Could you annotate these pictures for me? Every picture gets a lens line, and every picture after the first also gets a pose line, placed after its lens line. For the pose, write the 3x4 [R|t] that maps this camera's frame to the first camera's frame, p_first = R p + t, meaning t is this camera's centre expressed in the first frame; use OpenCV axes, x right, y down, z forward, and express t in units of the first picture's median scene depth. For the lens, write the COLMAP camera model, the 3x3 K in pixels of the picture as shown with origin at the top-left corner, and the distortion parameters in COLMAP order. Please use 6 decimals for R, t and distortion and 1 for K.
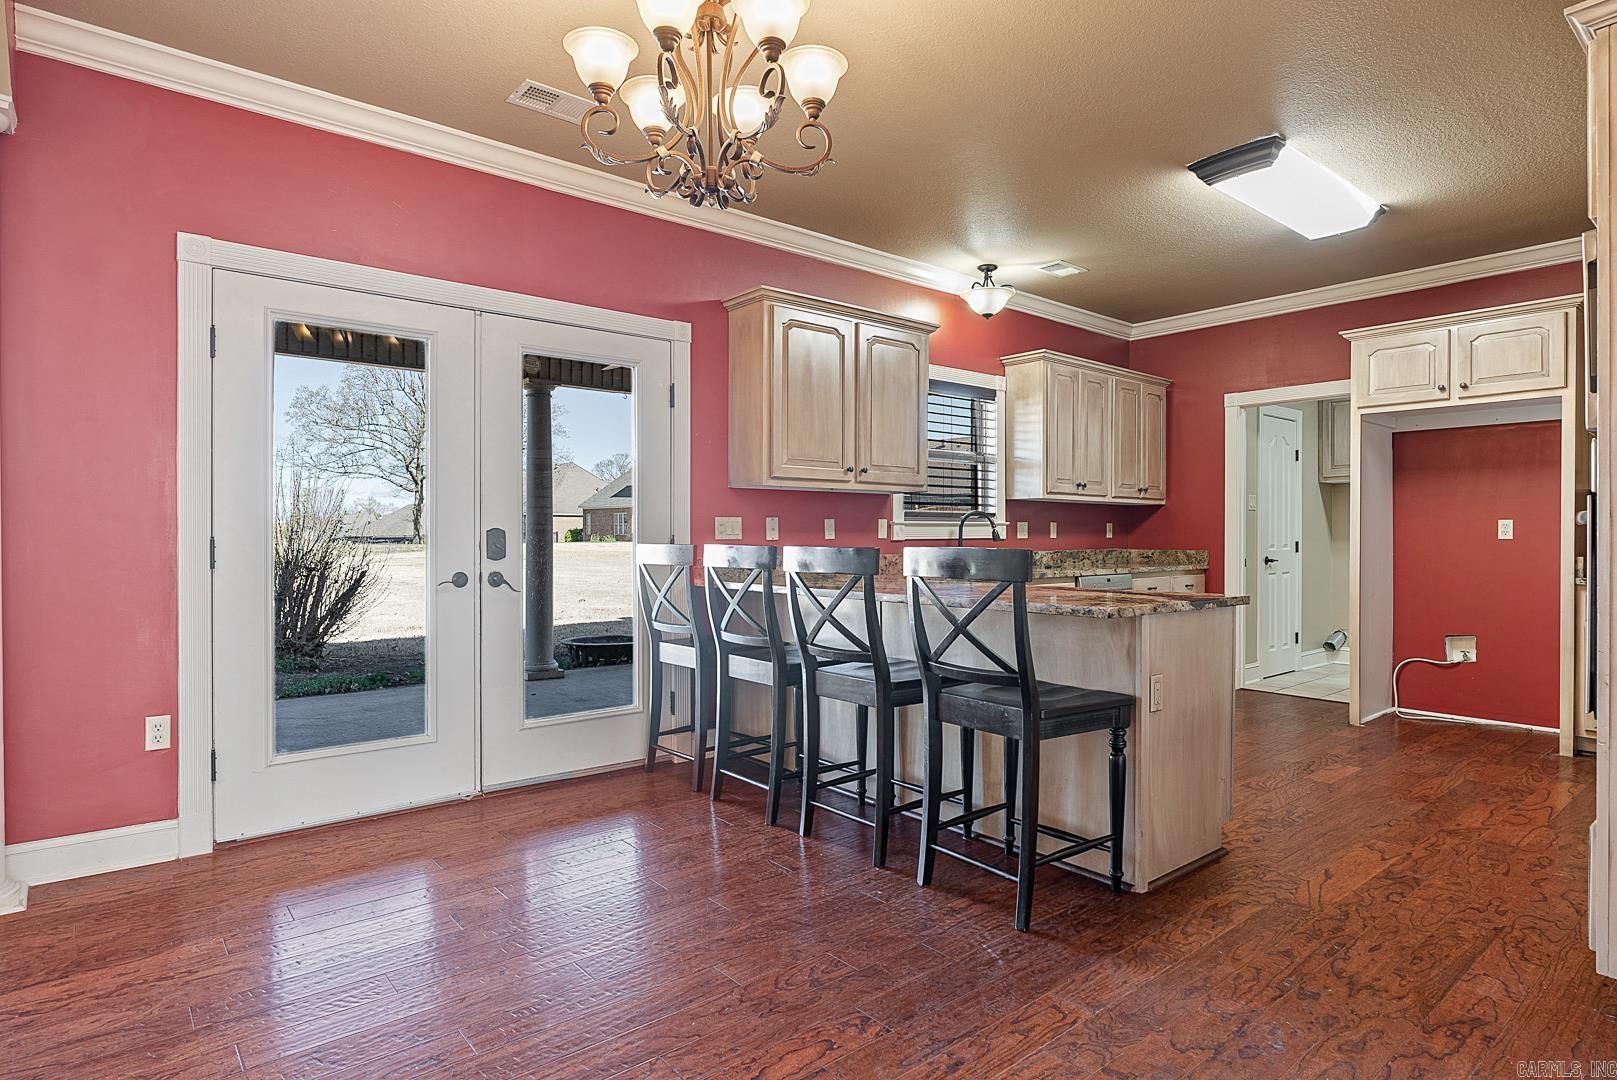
lens RADIAL K [[883.3, 0, 805.8], [0, 883.3, 524.4], [0, 0, 1]] dist [-0.023998, 0.007897]
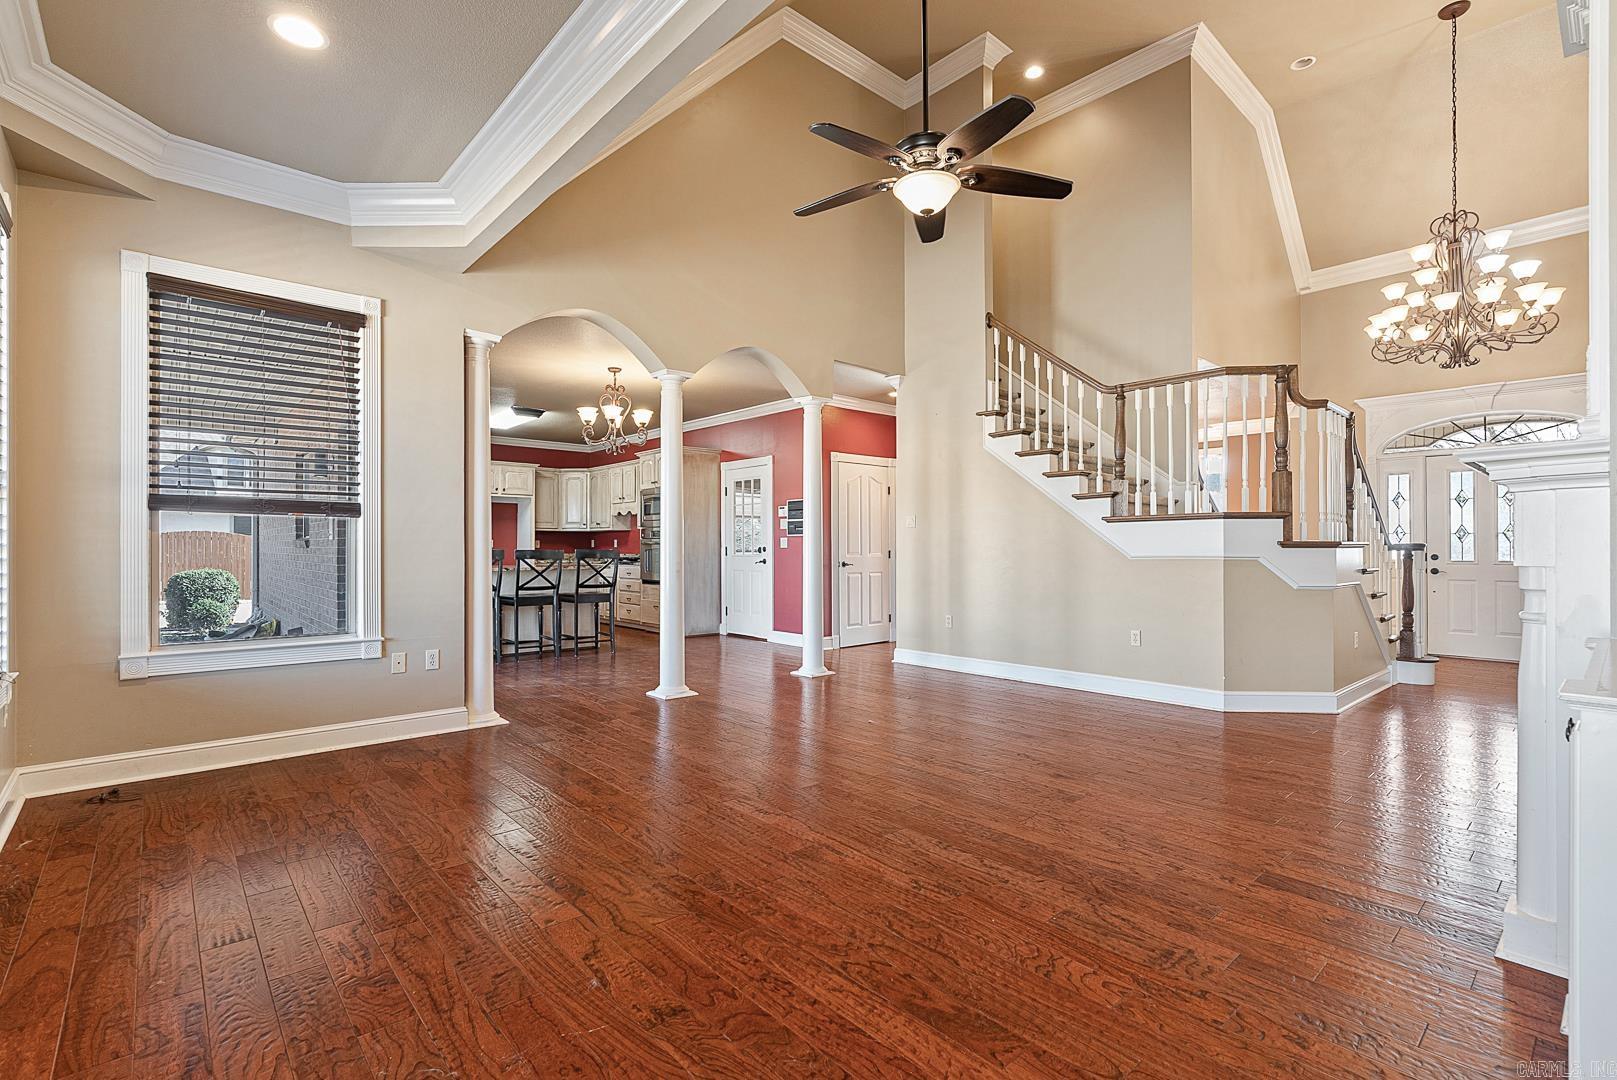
lens RADIAL K [[744.3, 0, 838.6], [0, 744.3, 547.2], [0, 0, 1]] dist [-0.016331, 0.005690]
pose [[-0.070203, -0.001370, 0.997532, -1.261078], [-0.017281, 0.999851, 0.000157, -0.000100], [-0.997383, -0.017227, -0.070216, 0.047758]]
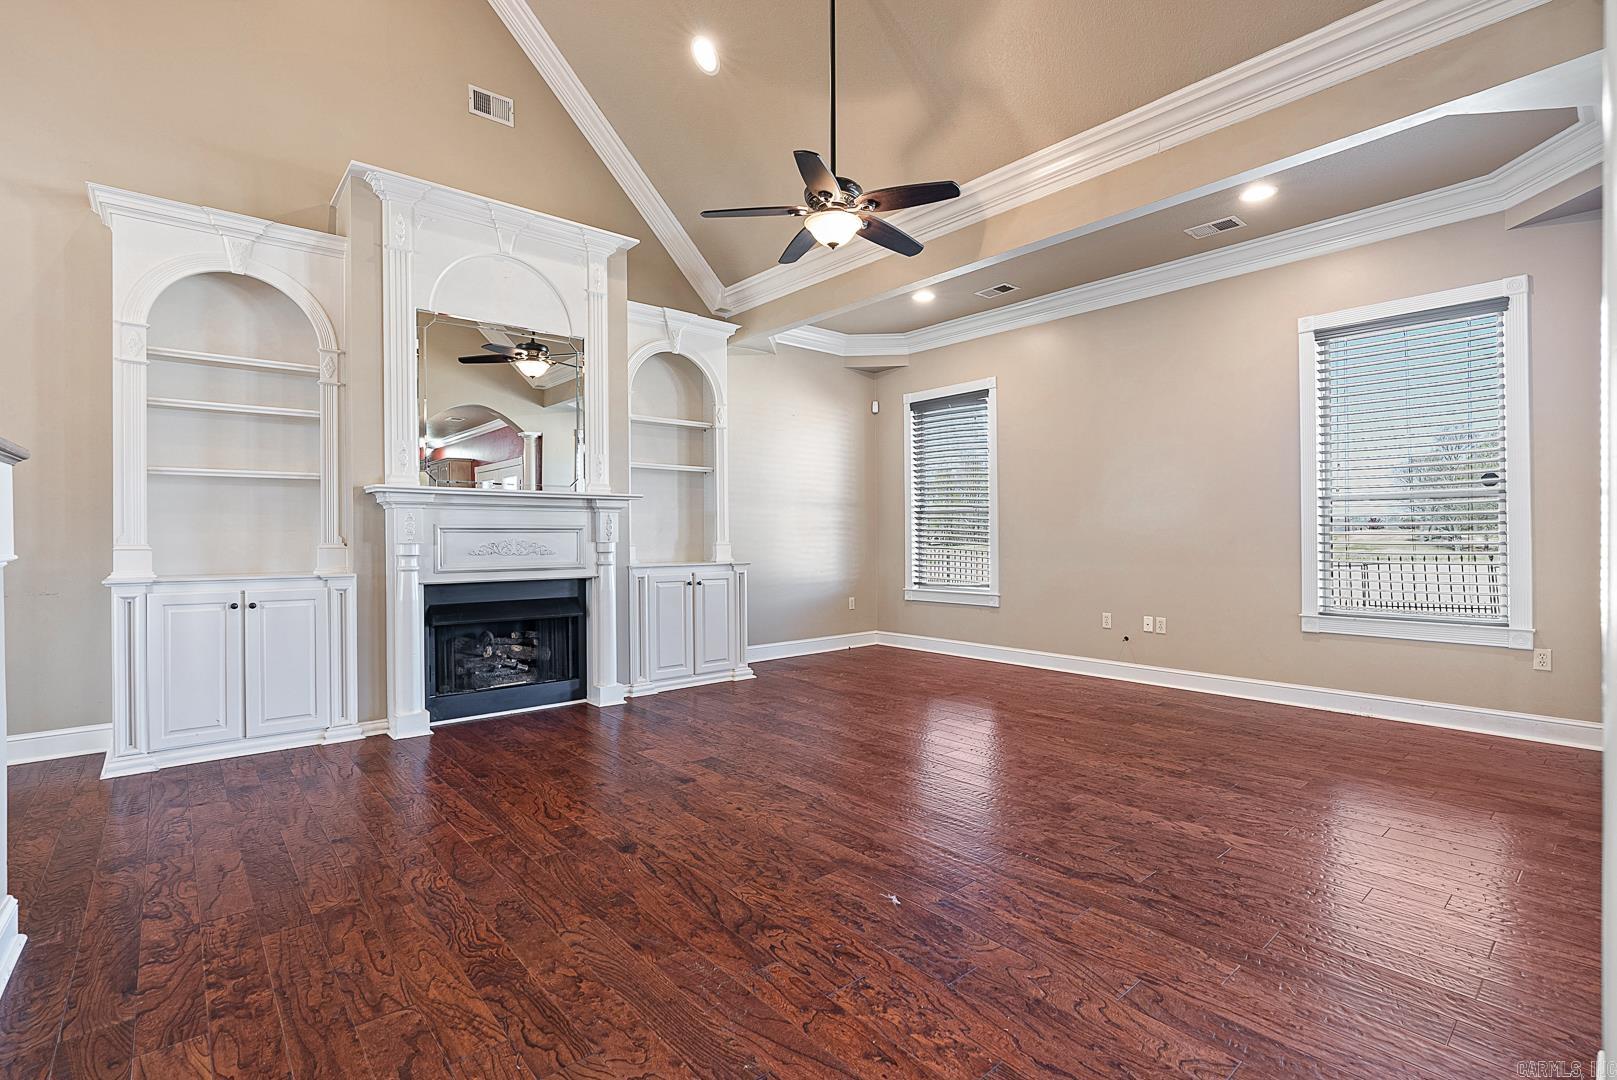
lens RADIAL K [[744.3, 0, 807.5], [0, 744.3, 531.1], [0, 0, 1]] dist [-0.016331, 0.005690]
pose [[0.022659, -0.004821, -0.999732, -0.184157], [0.016791, 0.999849, -0.004441, -0.001738], [0.999602, -0.016686, 0.022737, -0.084846]]
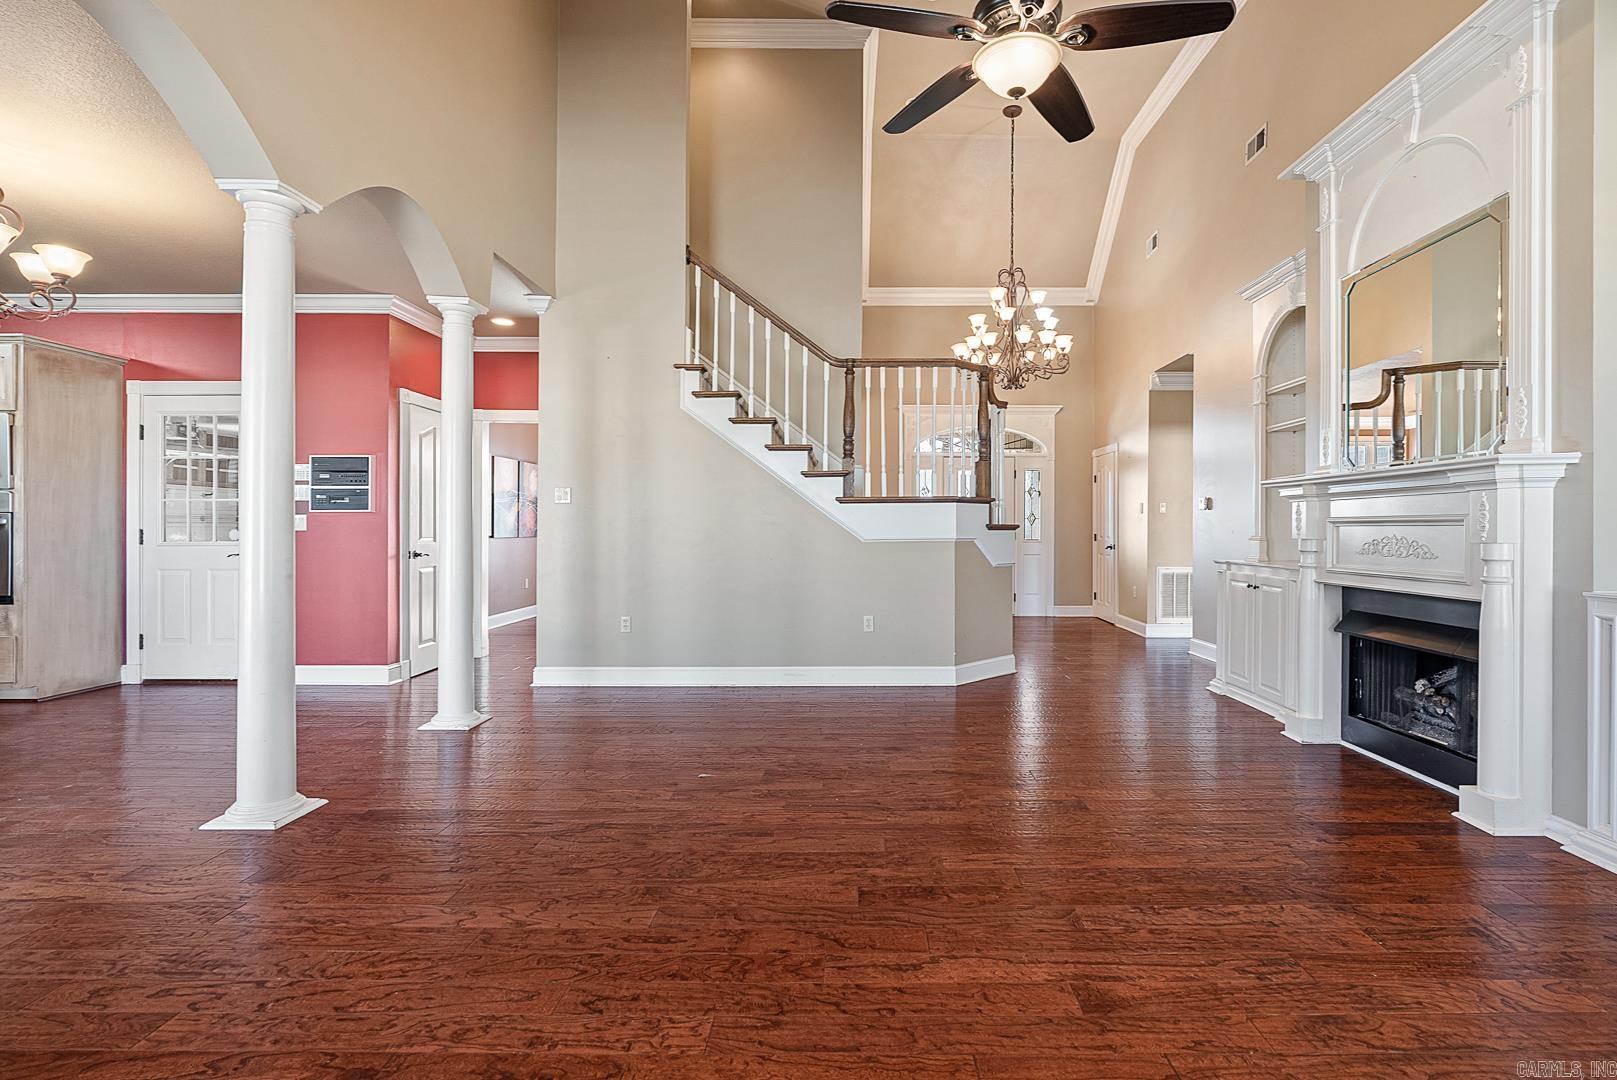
lens RADIAL K [[744.3, 0, 857.8], [0, 744.3, 530.0], [0, 0, 1]] dist [-0.016331, 0.005690]
pose [[-0.781246, -0.001480, 0.624222, -0.942486], [-0.010963, 0.999875, -0.011350, 0.004437], [-0.624127, -0.015711, -0.781165, 0.302090]]
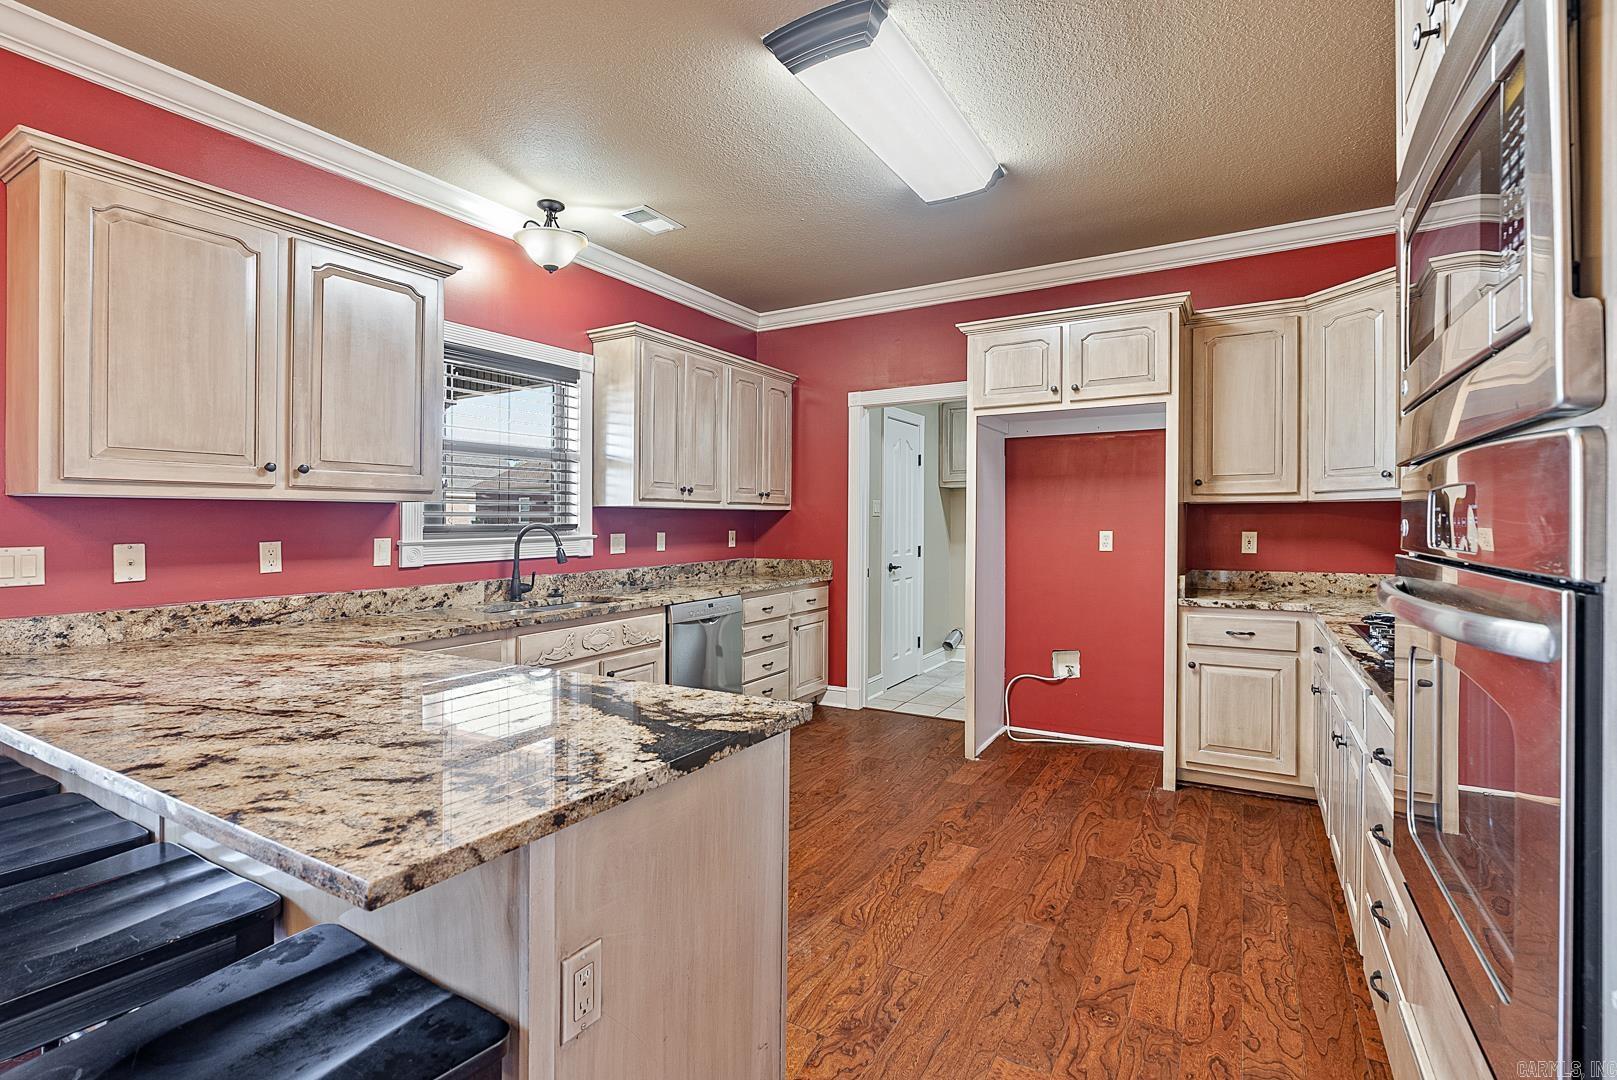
lens RADIAL K [[744.3, 0, 813.3], [0, 744.3, 524.0], [0, 0, 1]] dist [-0.016331, 0.005690]
pose [[0.938225, -0.006736, 0.345961, 0.196970], [0.001249, 0.999870, 0.016081, -0.025309], [-0.346024, -0.014655, 0.938111, 0.316815]]
